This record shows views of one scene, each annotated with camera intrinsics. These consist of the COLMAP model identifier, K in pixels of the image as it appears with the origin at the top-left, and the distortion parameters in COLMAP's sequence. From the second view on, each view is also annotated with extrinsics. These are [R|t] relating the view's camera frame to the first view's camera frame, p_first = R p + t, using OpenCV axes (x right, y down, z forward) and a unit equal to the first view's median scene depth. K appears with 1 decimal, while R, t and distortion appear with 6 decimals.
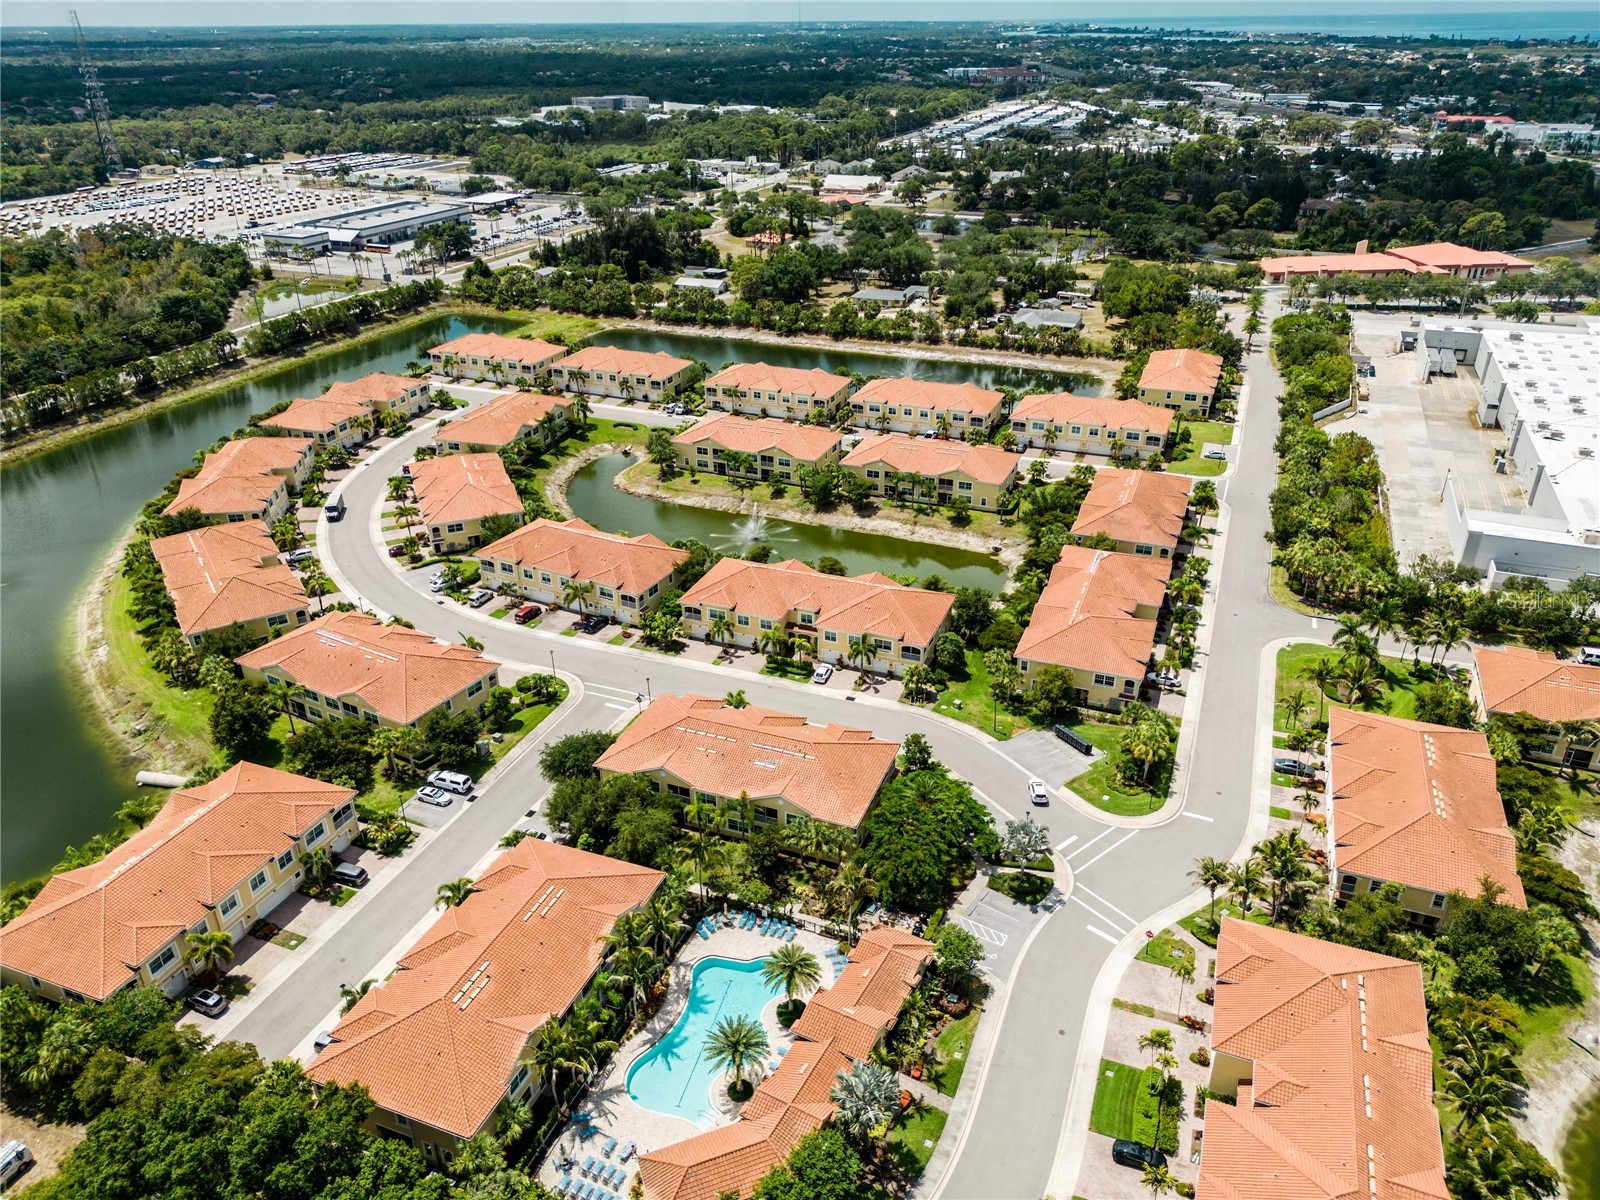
lens RADIAL K [[1119.1, 0, 800.0], [0, 1119.1, 600.0], [0, 0, 1]] dist [0.070552, -0.069527]
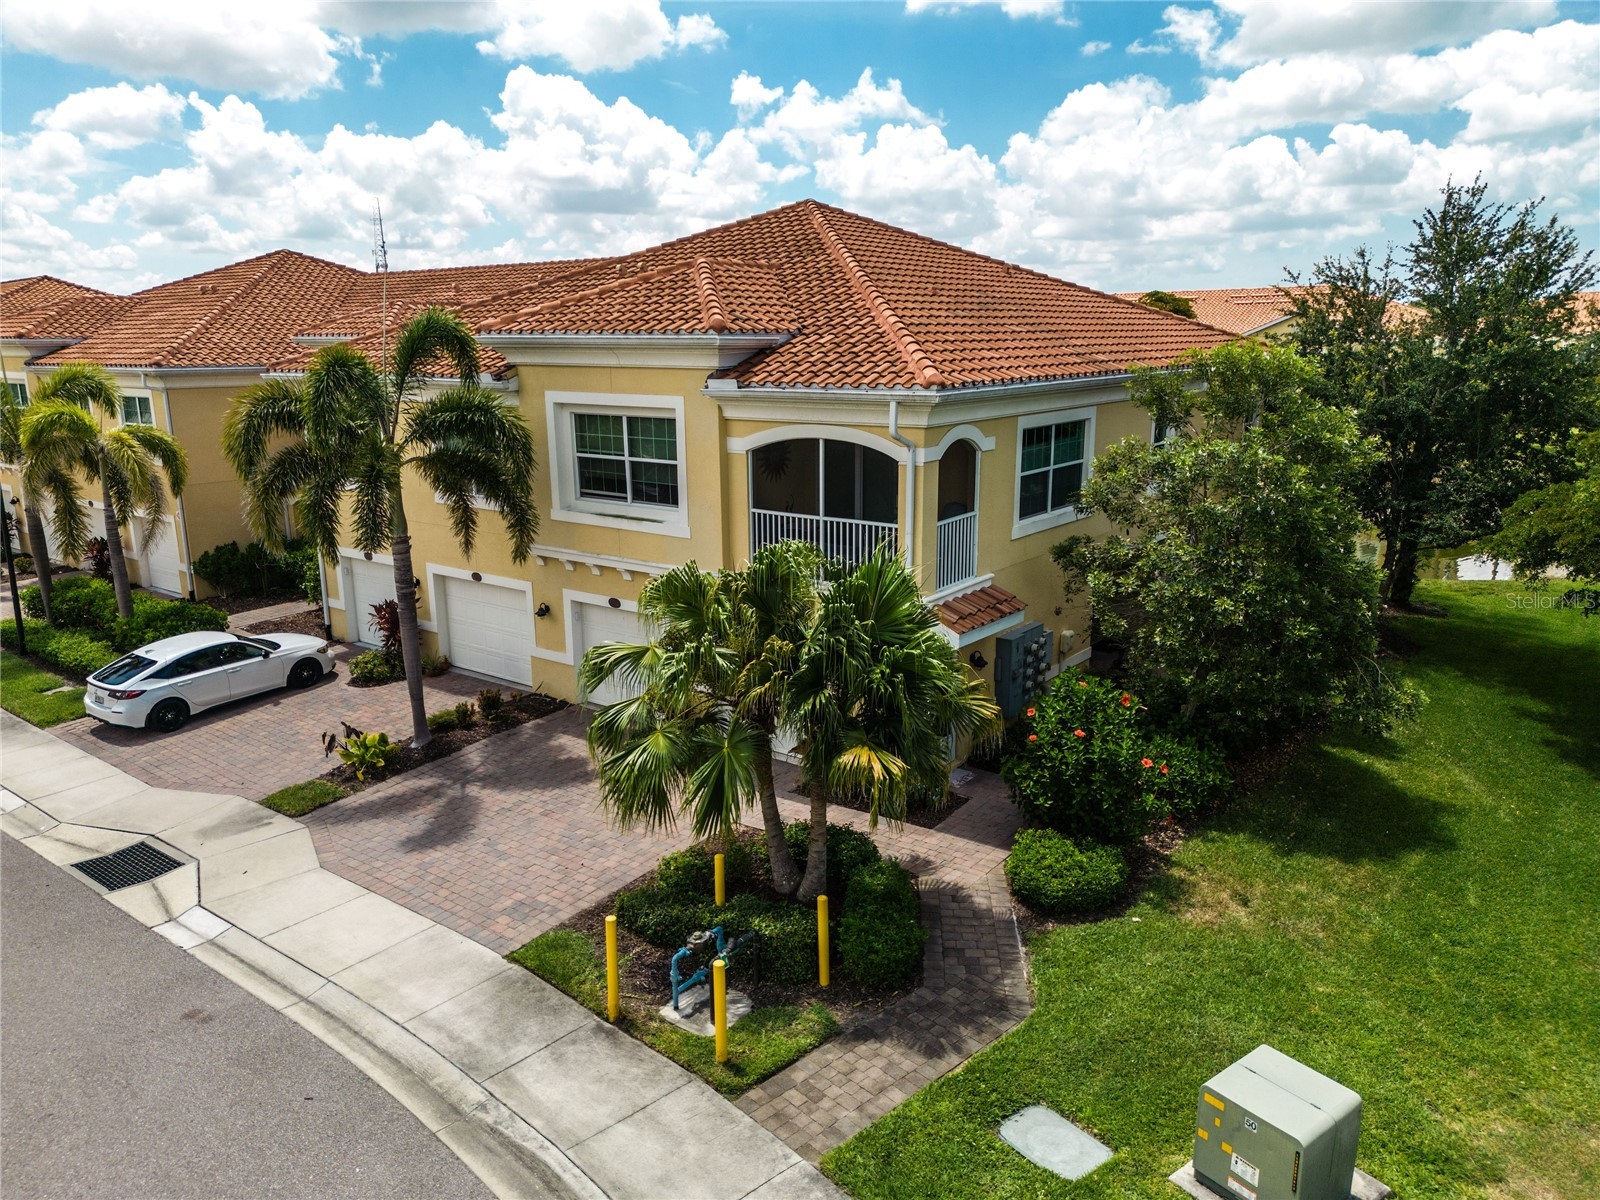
lens RADIAL K [[1119.1, 0, 800.0], [0, 1119.1, 600.0], [0, 0, 1]] dist [0.070552, -0.069527]
pose [[0.962189, 0.060433, -0.265594, 0.094449], [-0.121565, 0.967855, -0.220179, 0.059175], [0.243751, 0.244141, 0.938606, 0.674036]]
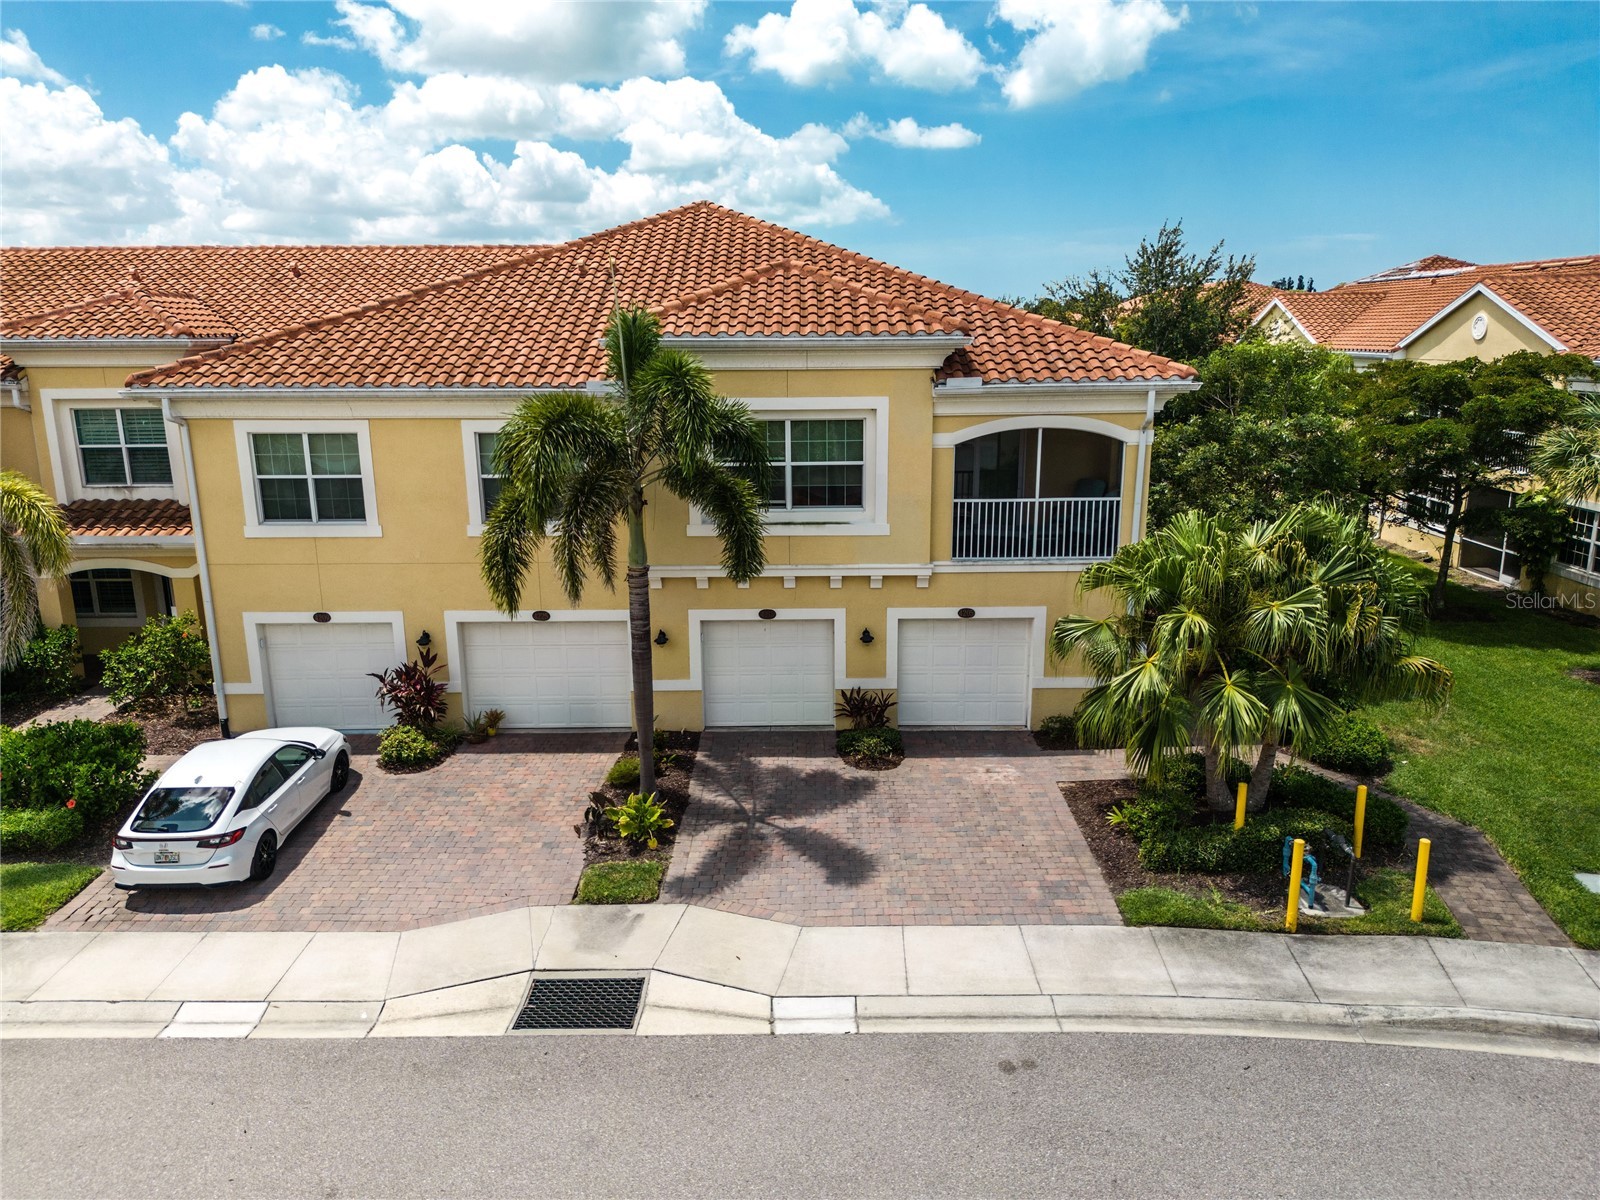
lens RADIAL K [[1119.1, 0, 800.0], [0, 1119.1, 600.0], [0, 0, 1]] dist [0.070552, -0.069527]
pose [[0.933811, -0.083901, 0.347790, 0.025118], [0.164311, 0.964101, -0.208593, 0.058836], [-0.317804, 0.251932, 0.914074, 0.674562]]
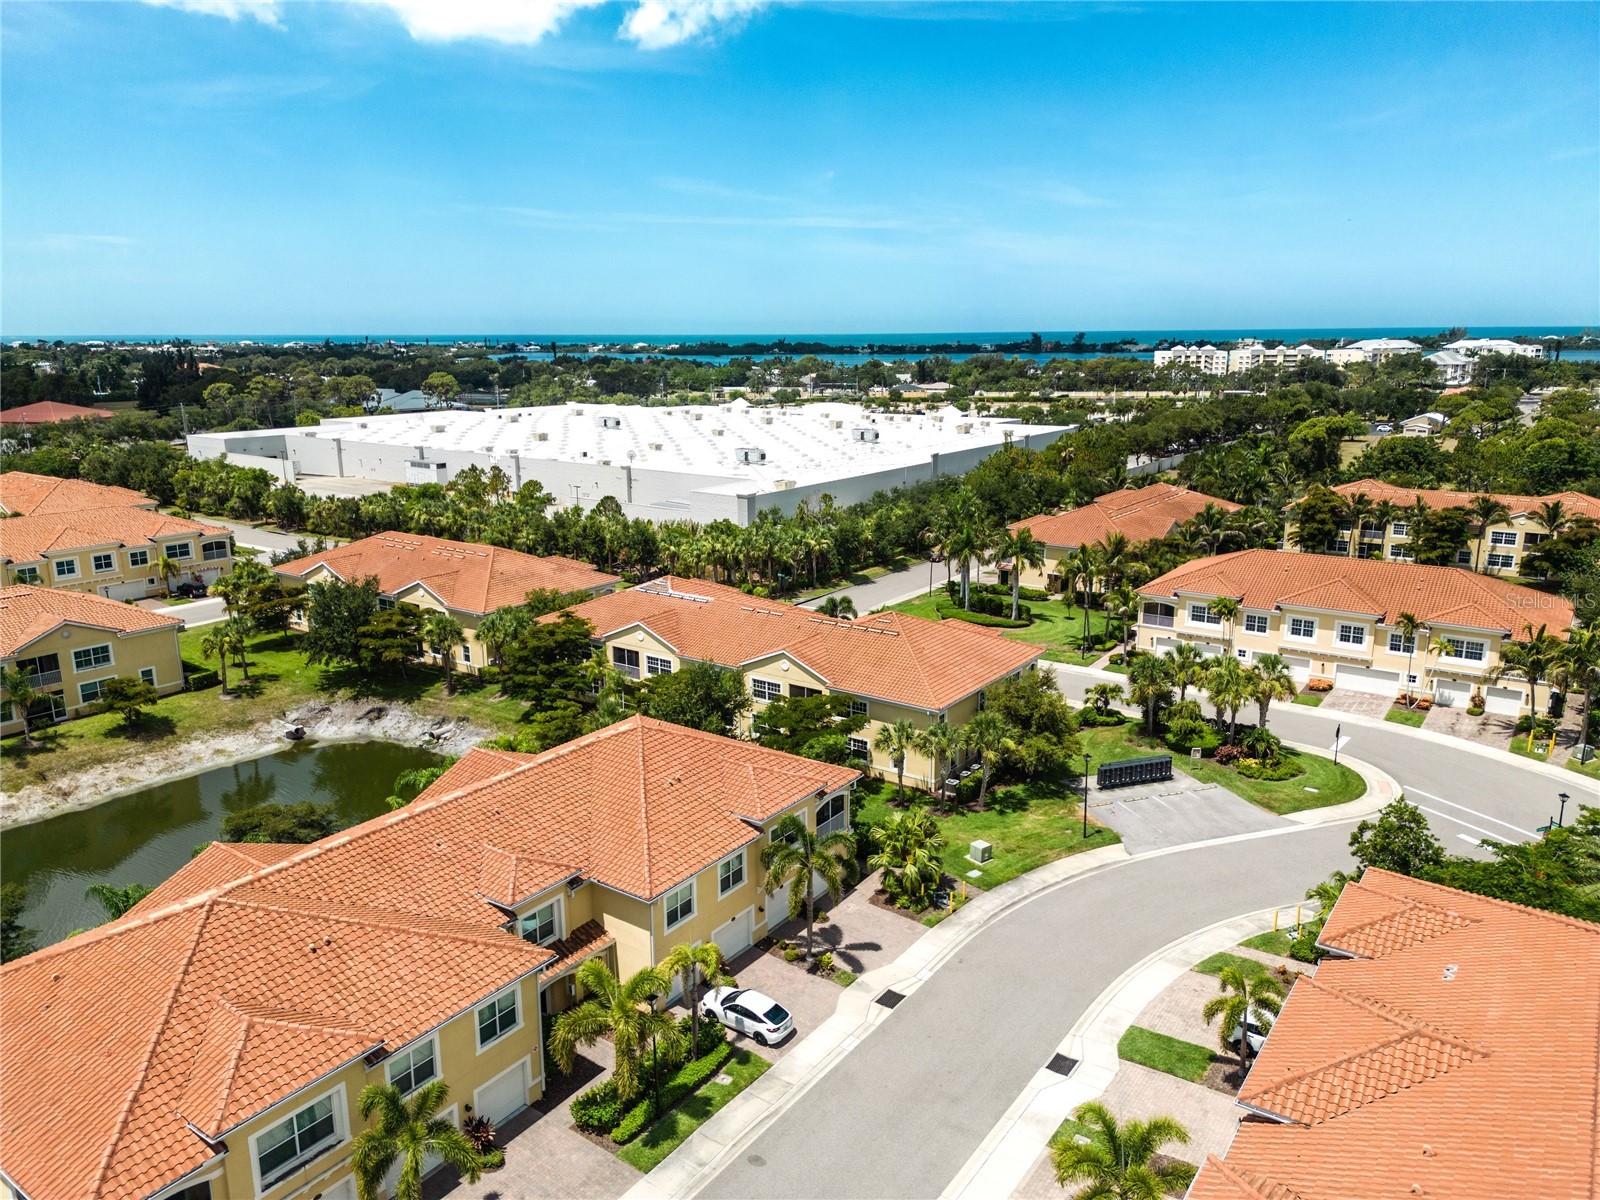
lens RADIAL K [[1119.1, 0, 800.0], [0, 1119.1, 600.0], [0, 0, 1]] dist [0.070552, -0.069527]
pose [[0.247714, -0.222008, 0.943054, -0.182716], [0.446623, 0.889960, 0.092193, -0.043207], [-0.859748, 0.398352, 0.319609, 0.641943]]
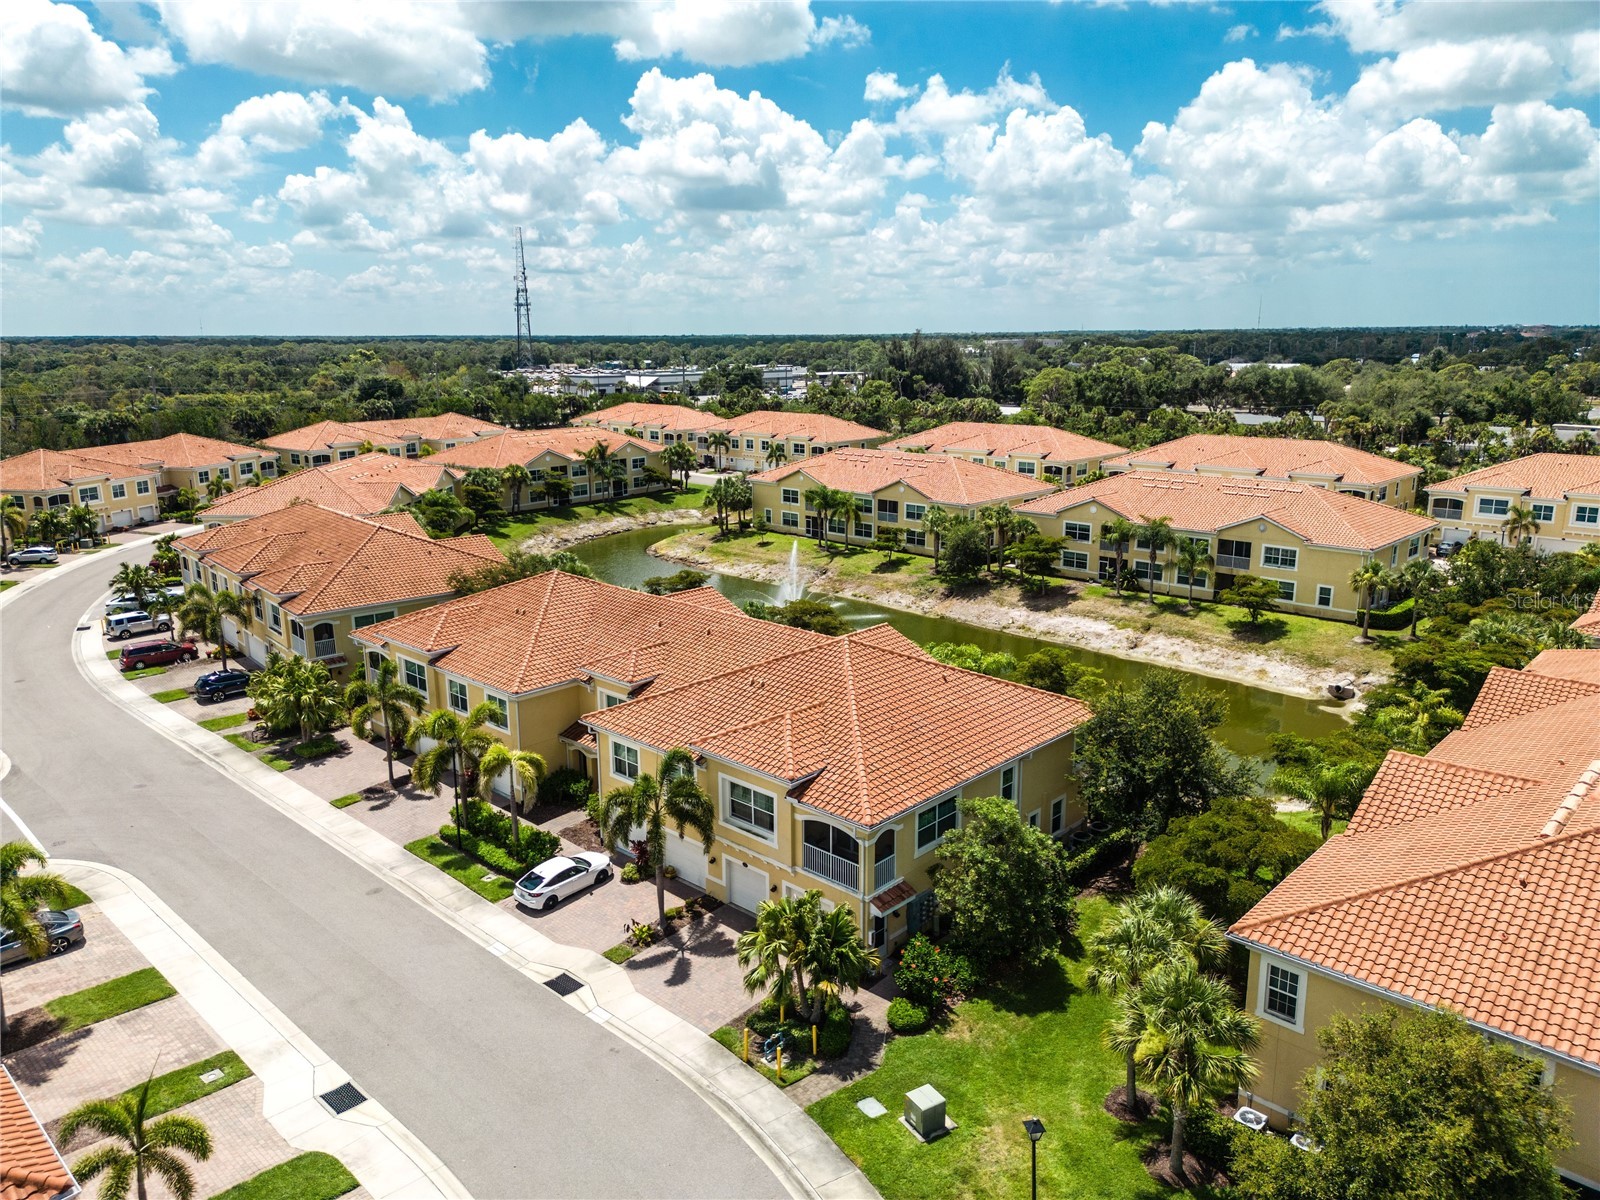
lens RADIAL K [[1119.1, 0, 800.0], [0, 1119.1, 600.0], [0, 0, 1]] dist [0.070552, -0.069527]
pose [[0.928599, 0.083397, -0.361592, 0.136545], [-0.166101, 0.964766, -0.204049, 0.033774], [0.331834, 0.249541, 0.909734, 0.556509]]
